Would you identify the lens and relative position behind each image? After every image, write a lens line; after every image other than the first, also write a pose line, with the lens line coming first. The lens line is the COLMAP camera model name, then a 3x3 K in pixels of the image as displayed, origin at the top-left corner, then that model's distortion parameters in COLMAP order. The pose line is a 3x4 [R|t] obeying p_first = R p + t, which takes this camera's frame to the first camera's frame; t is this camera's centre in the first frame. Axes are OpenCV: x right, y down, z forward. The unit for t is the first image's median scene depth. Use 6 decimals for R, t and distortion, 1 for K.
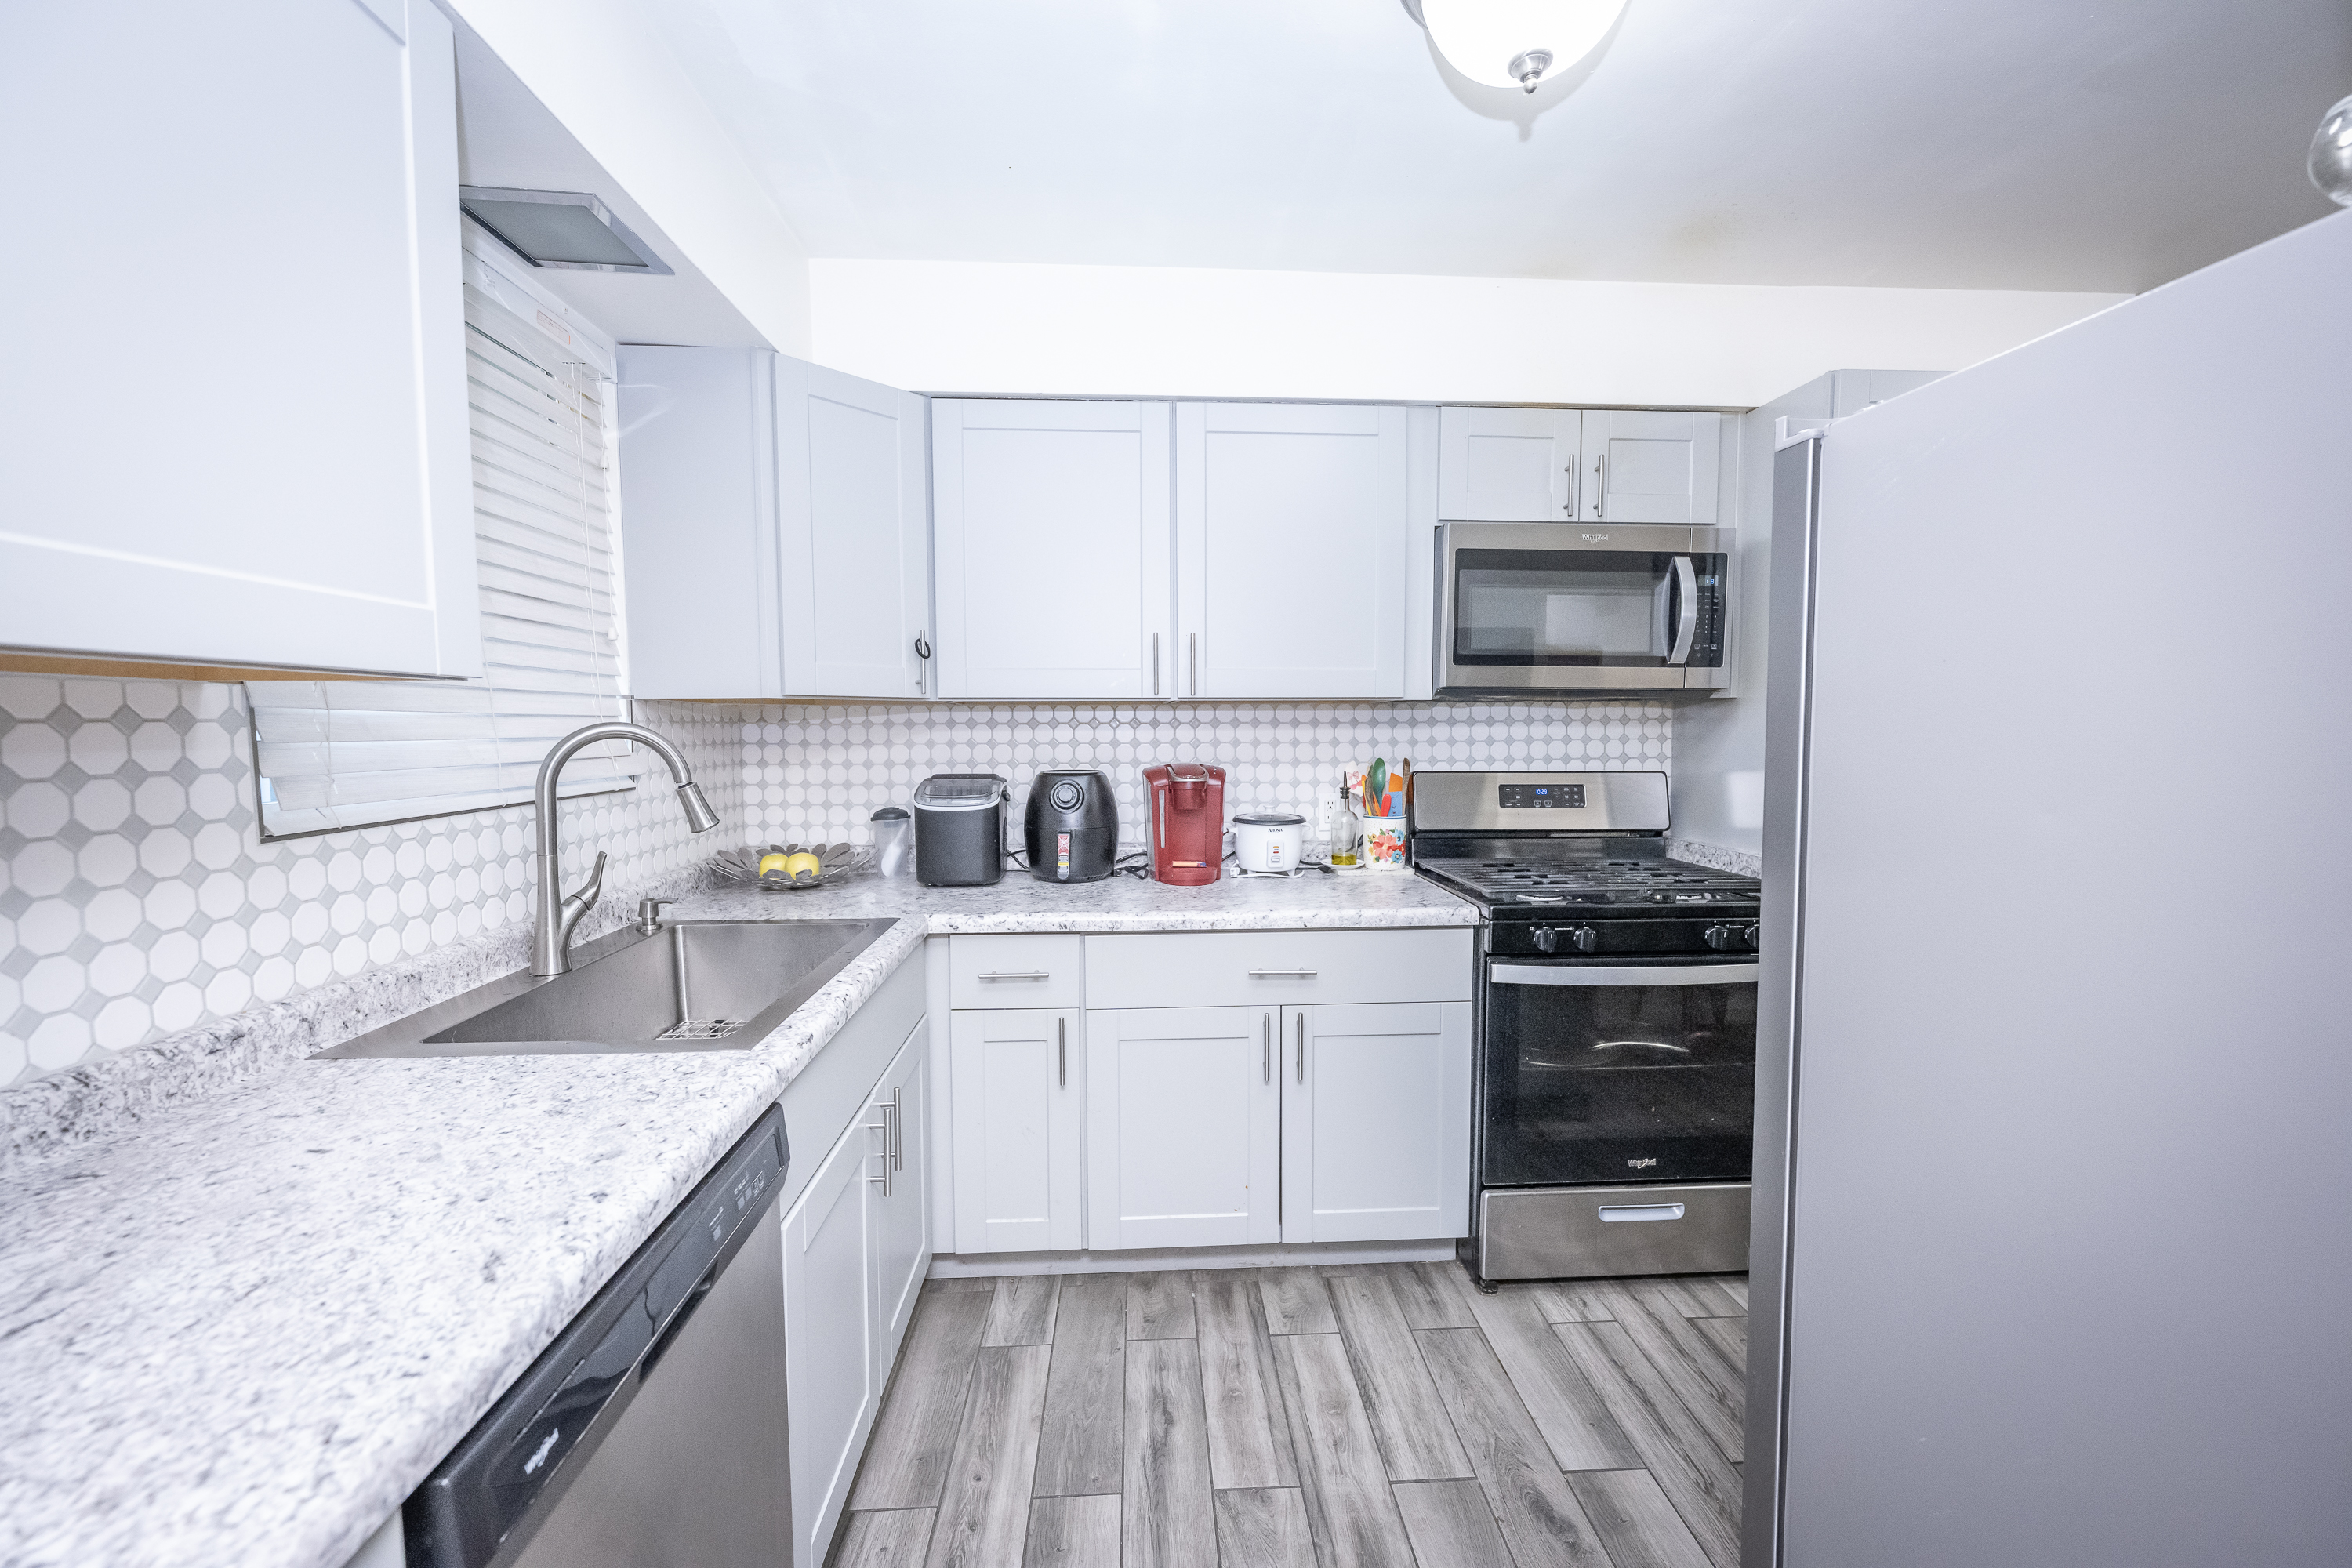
lens RADIAL K [[935.2, 0, 1181.9], [0, 935.2, 783.8], [0, 0, 1]] dist [-0.001421, 0.000178]
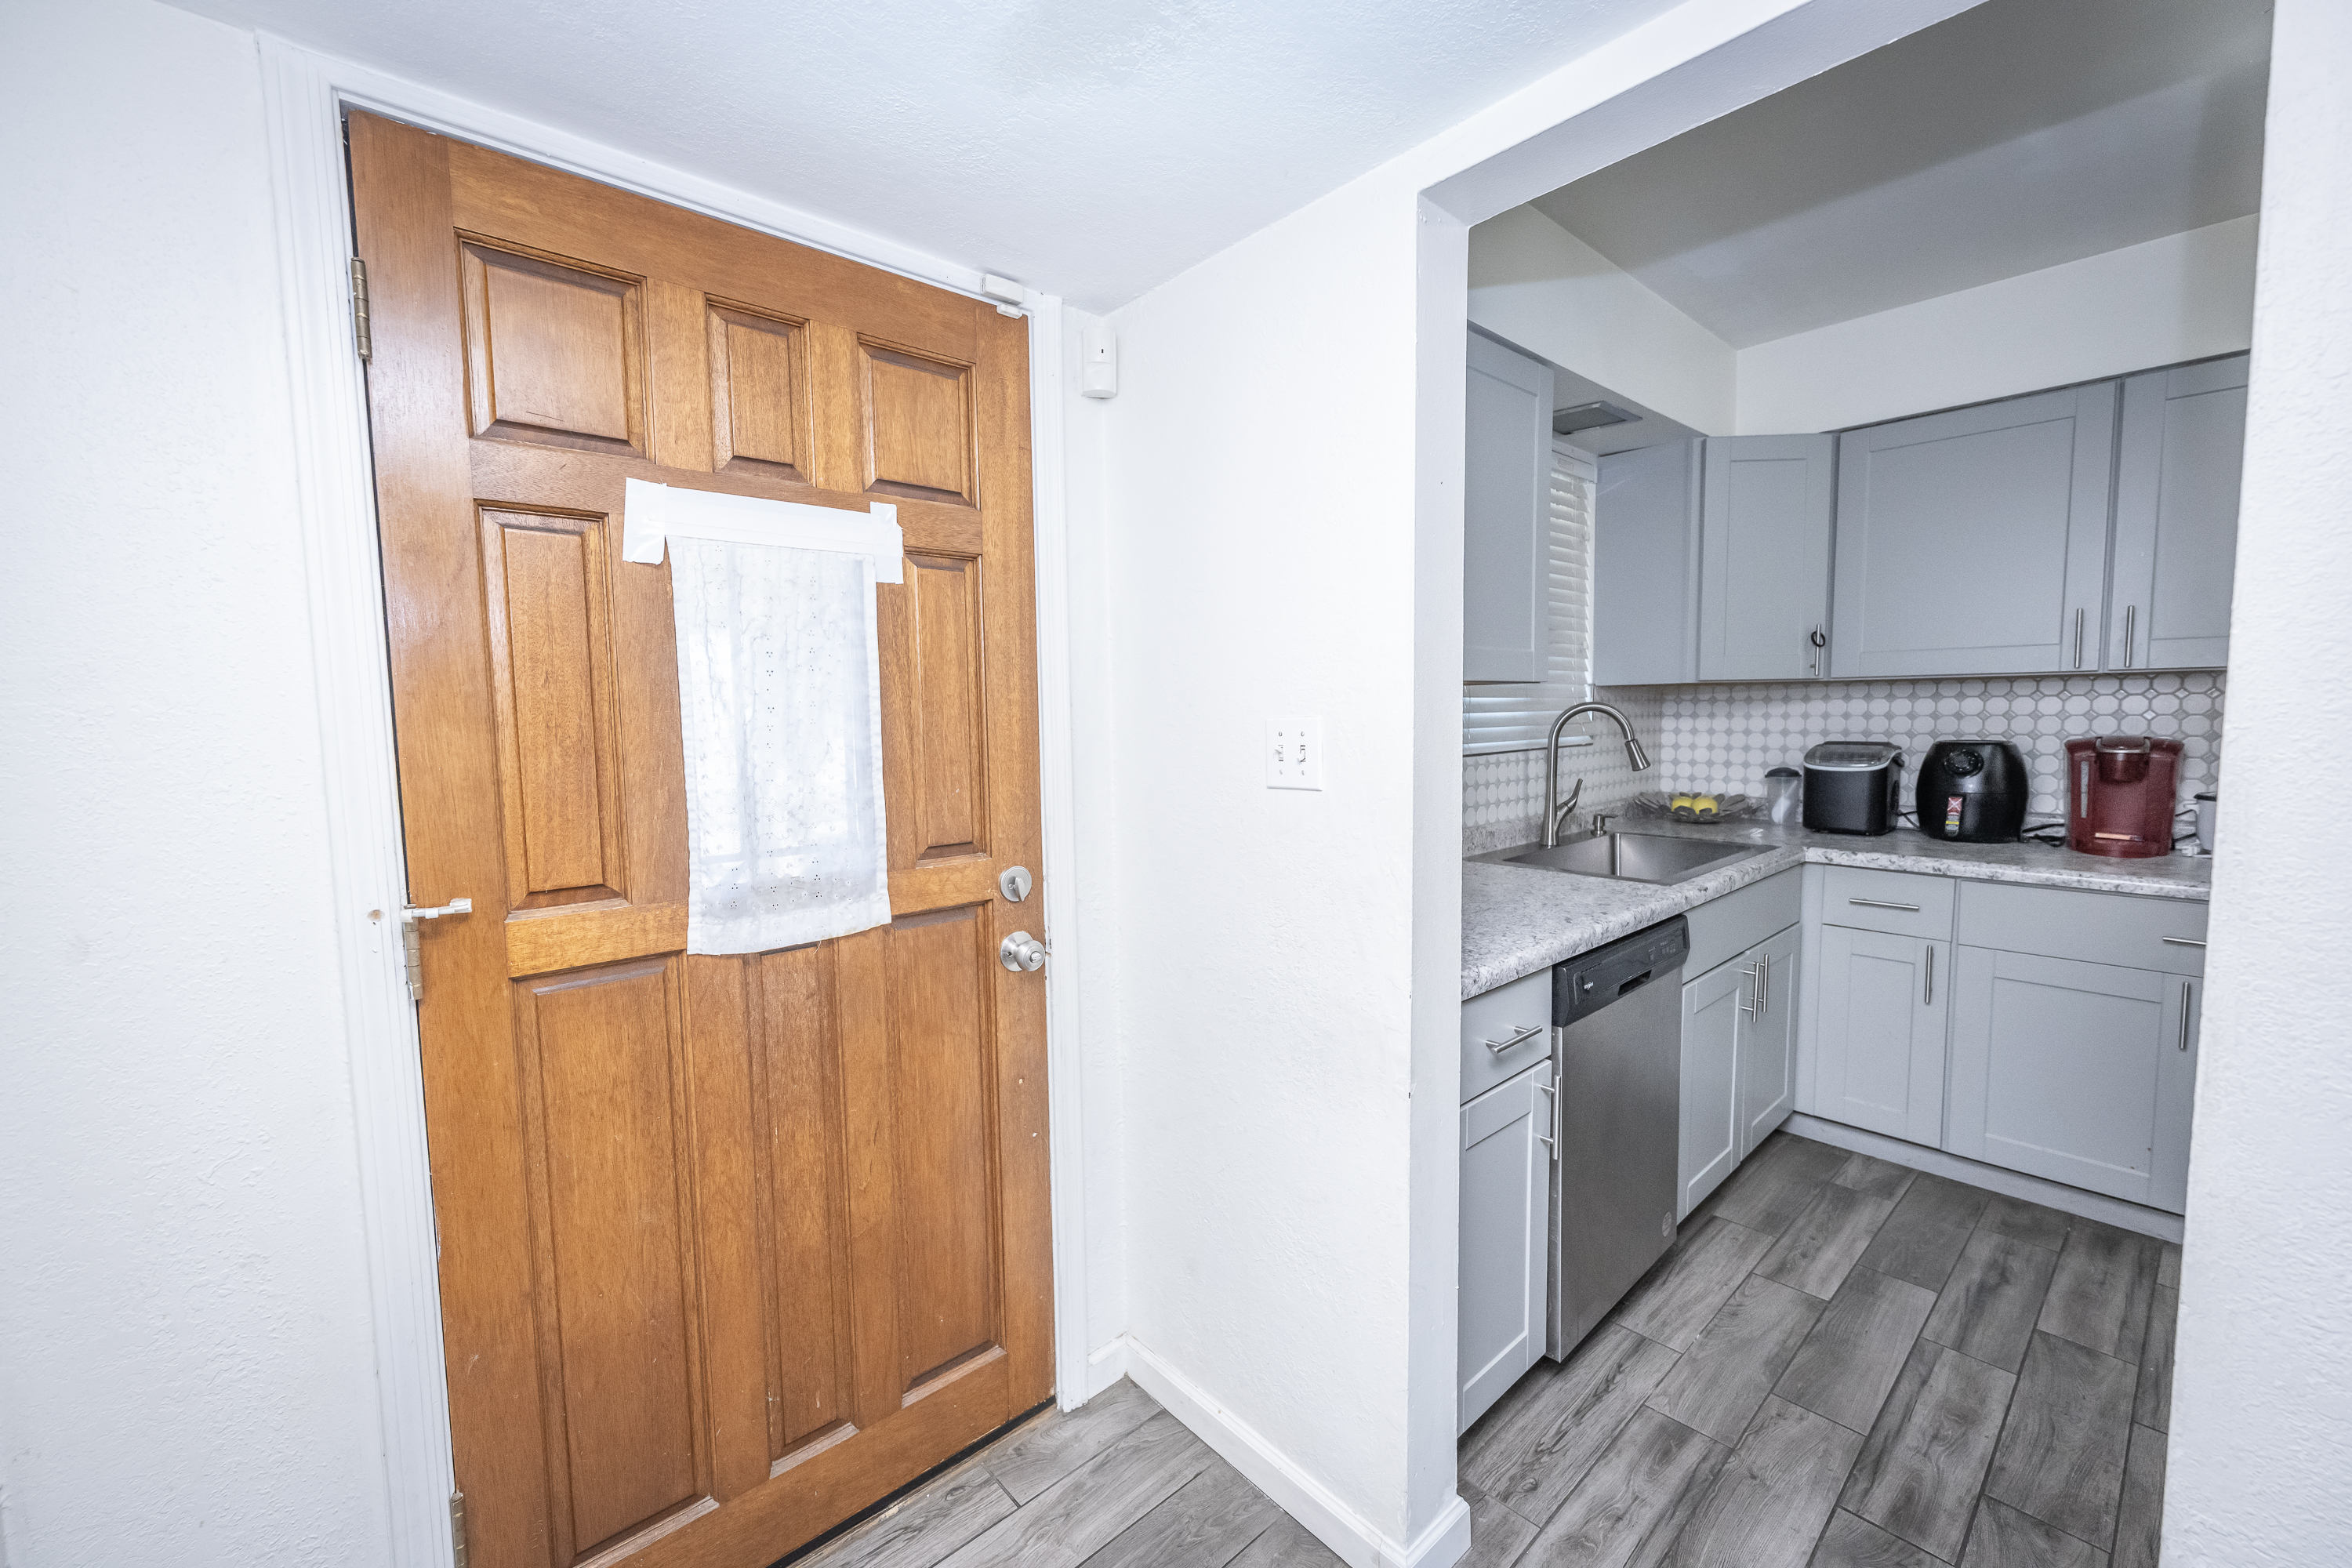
lens RADIAL K [[935.2, 0, 1167.2], [0, 935.2, 780.6], [0, 0, 1]] dist [-0.001421, 0.000178]
pose [[0.615649, 0.055363, -0.786073, 0.194529], [-0.037325, 0.998458, 0.041088, 0.027335], [0.787136, 0.004044, 0.616767, -0.492496]]
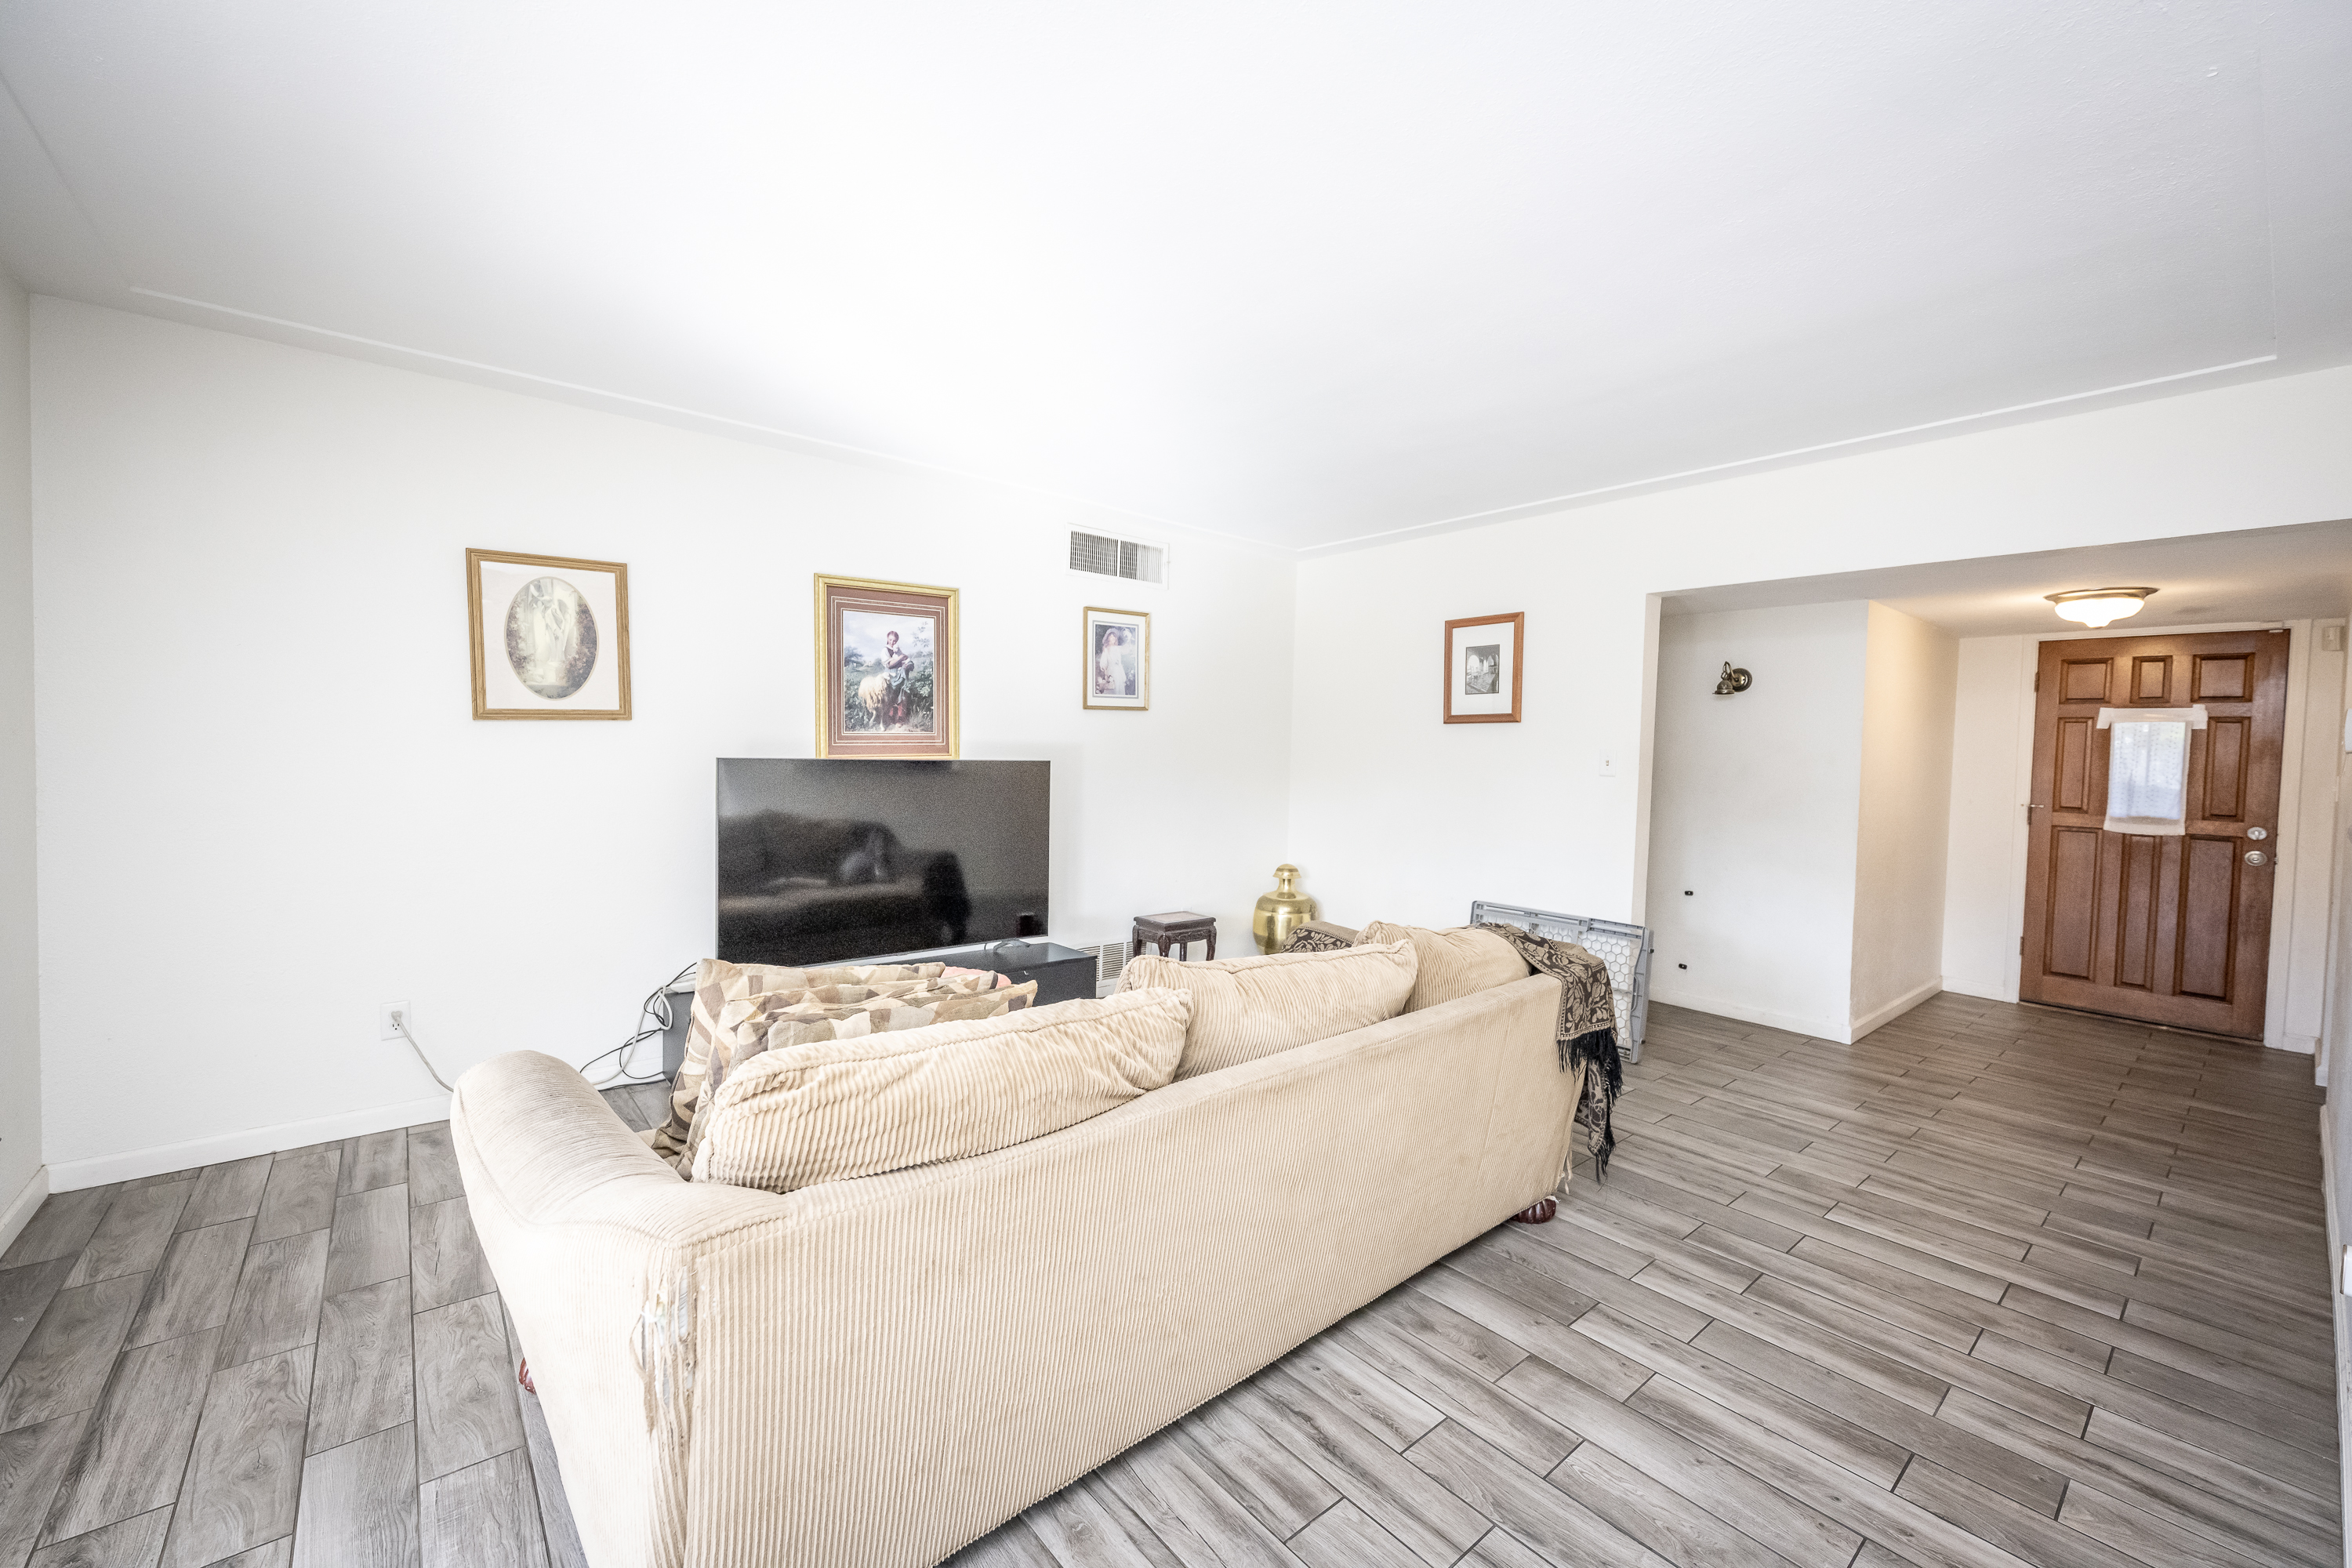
lens RADIAL K [[935.2, 0, 1180.8], [0, 935.2, 776.1], [0, 0, 1]] dist [-0.001421, 0.000178]
pose [[-0.802138, -0.003320, -0.597129, 2.801167], [-0.065813, 0.994384, 0.082880, 0.003118], [0.593501, 0.105780, -0.797852, 0.127560]]
